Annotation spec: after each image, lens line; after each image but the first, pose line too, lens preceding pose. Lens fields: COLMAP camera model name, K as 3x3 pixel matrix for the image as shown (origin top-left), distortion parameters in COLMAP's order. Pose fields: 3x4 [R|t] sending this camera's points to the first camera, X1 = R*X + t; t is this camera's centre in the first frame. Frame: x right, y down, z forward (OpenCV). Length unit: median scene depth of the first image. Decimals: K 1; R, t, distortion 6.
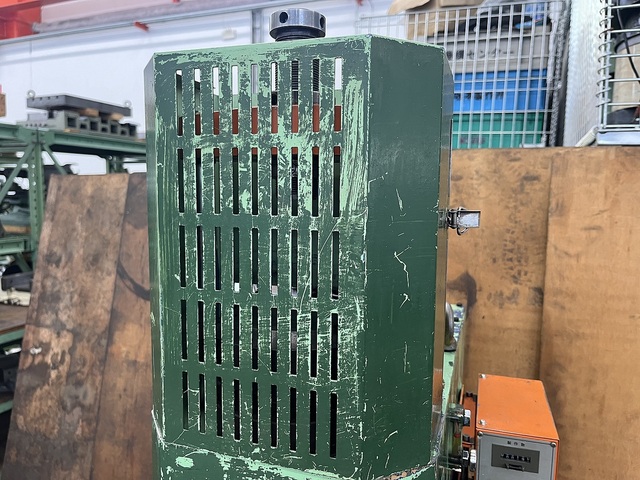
lens RADIAL K [[496.3, 0, 320.0], [0, 496.3, 240.0], [0, 0, 1]] dist [0.053463, -0.104968]
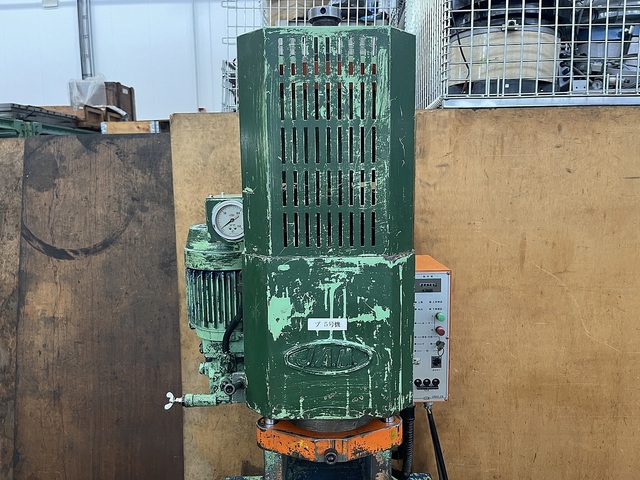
lens RADIAL K [[496.3, 0, 320.0], [0, 496.3, 240.0], [0, 0, 1]] dist [0.053463, -0.104968]
pose [[0.944108, -0.065498, 0.323063, -0.268797], [0.054920, 0.997617, 0.041761, 0.108244], [-0.325029, -0.021685, 0.945455, -0.257714]]
